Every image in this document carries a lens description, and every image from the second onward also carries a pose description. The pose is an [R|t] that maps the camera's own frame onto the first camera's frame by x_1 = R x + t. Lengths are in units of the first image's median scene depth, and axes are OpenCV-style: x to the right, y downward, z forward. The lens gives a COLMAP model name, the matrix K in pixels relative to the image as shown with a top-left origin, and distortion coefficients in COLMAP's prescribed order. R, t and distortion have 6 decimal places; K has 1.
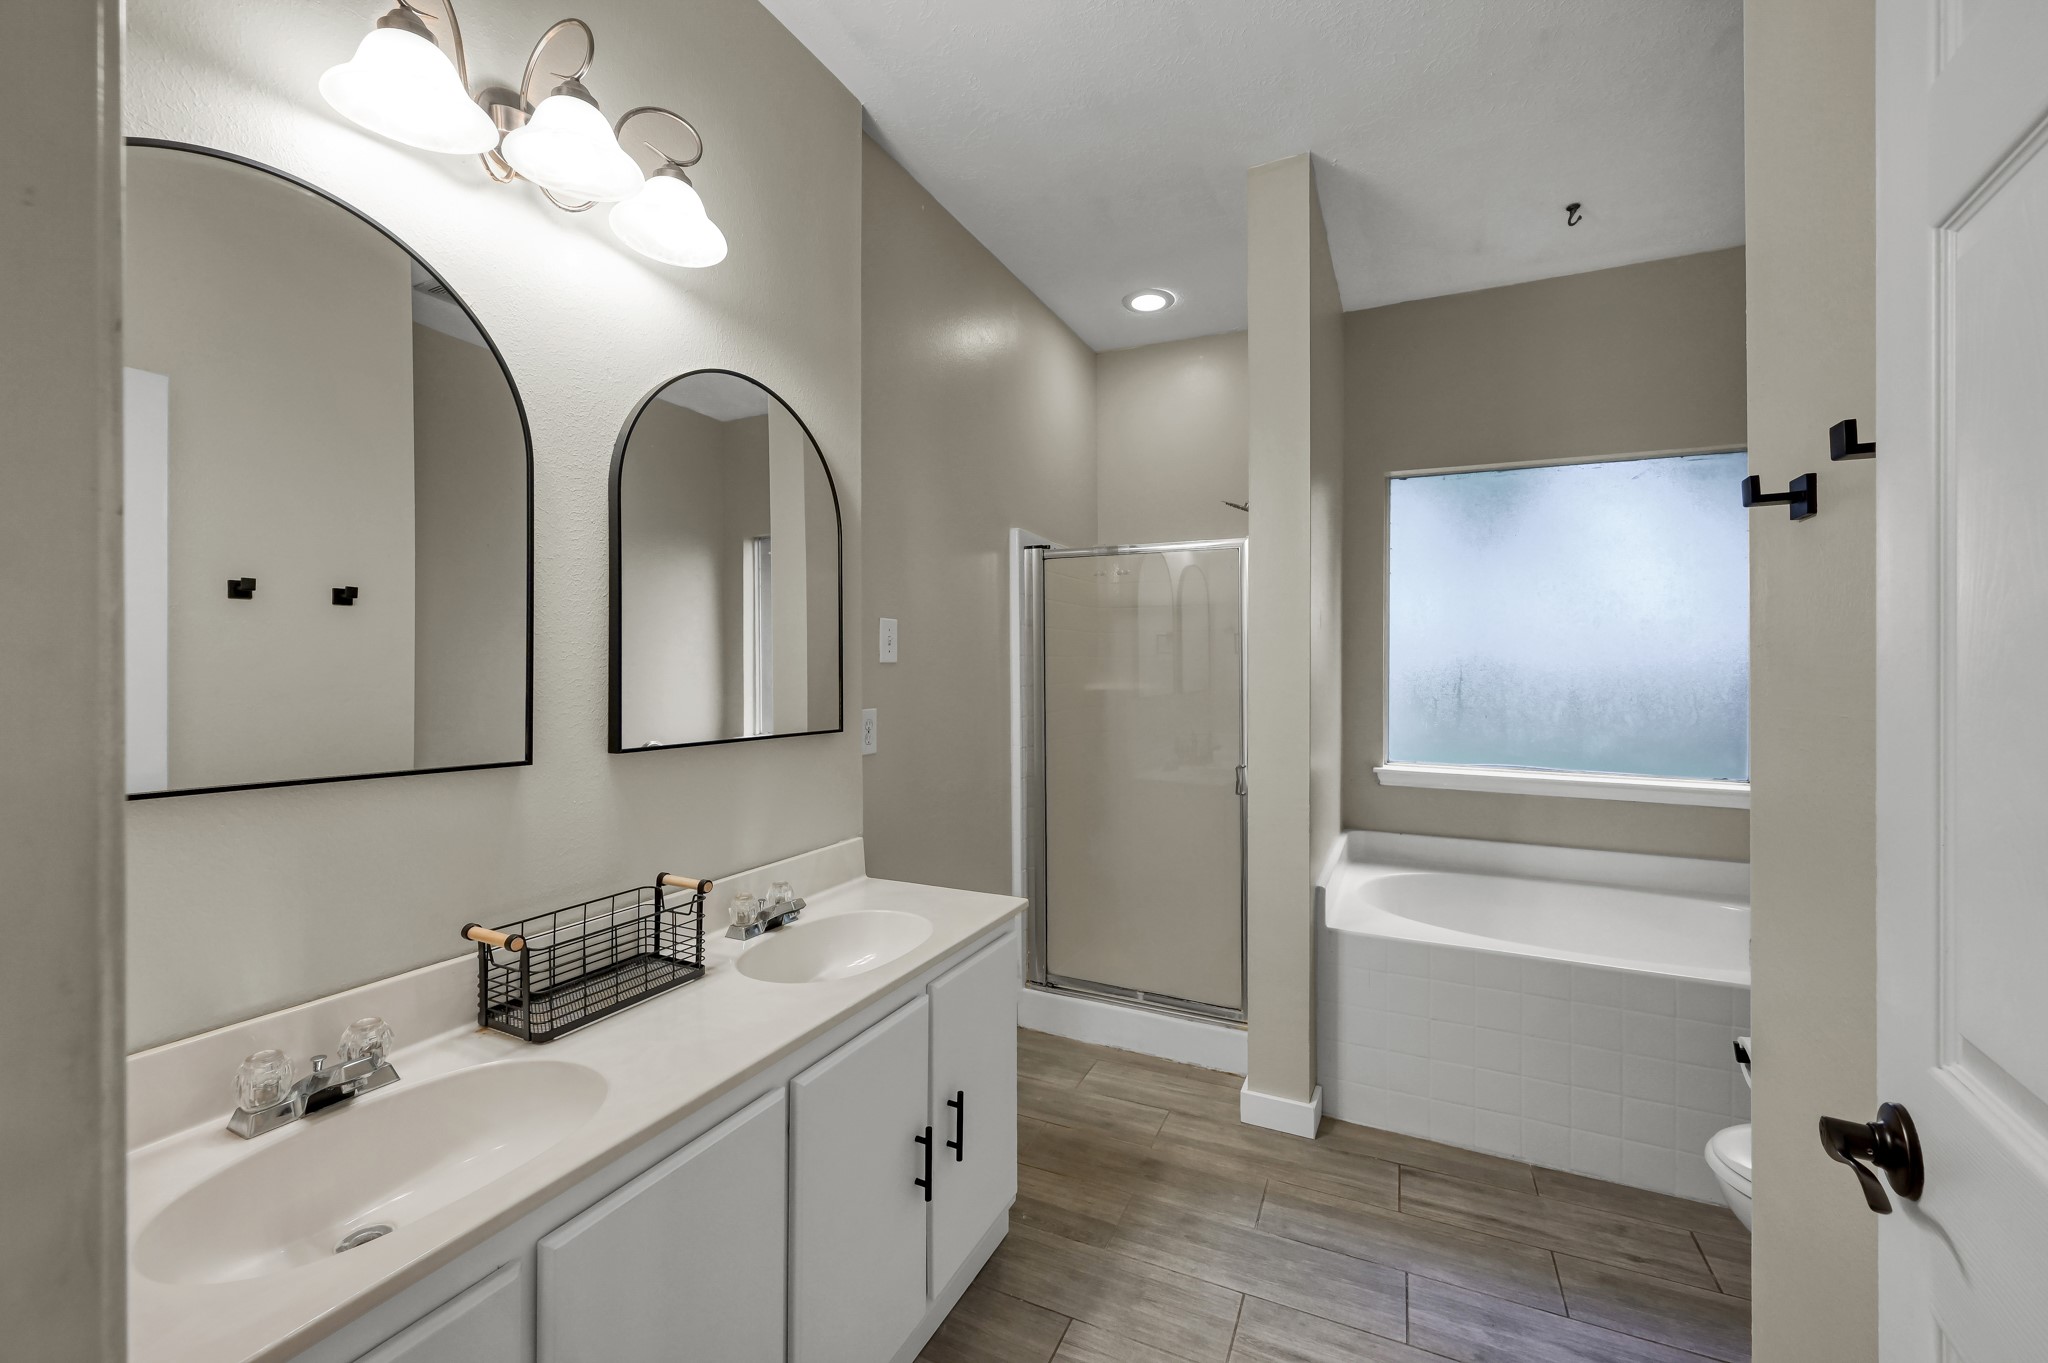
lens RADIAL K [[817.4, 0, 1025.3], [0, 817.4, 672.2], [0, 0, 1]] dist [-0.001671, -0.000068]
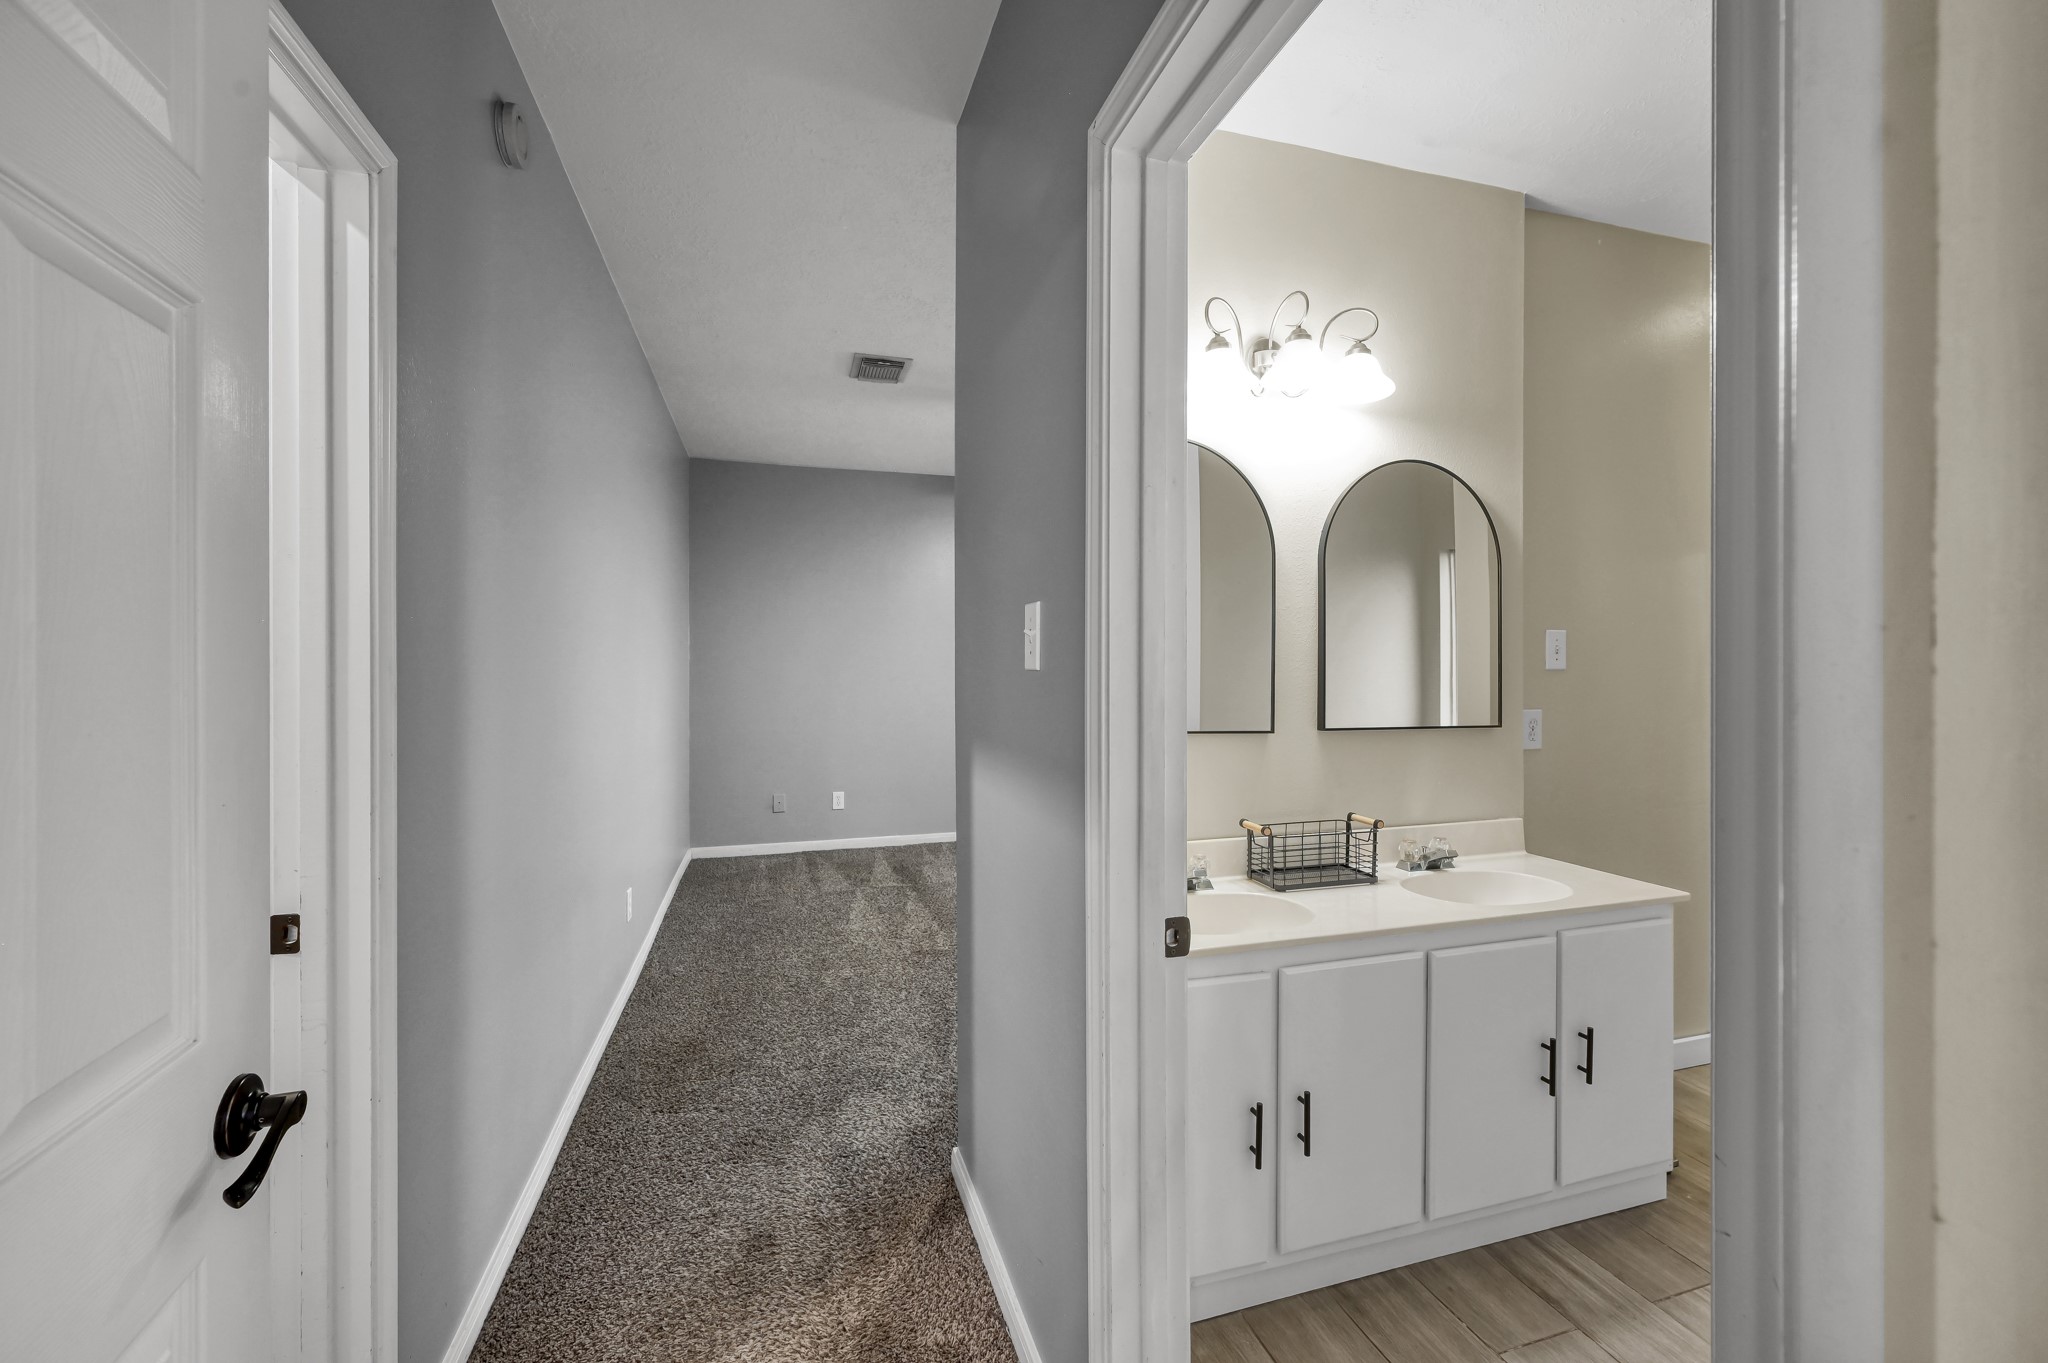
lens RADIAL K [[817.4, 0, 1025.3], [0, 817.4, 672.2], [0, 0, 1]] dist [-0.001671, -0.000068]
pose [[0.678724, 0.003761, -0.734384, 0.253719], [-0.002011, 0.999993, 0.003263, -0.015725], [0.734391, -0.000738, 0.678726, -0.463064]]
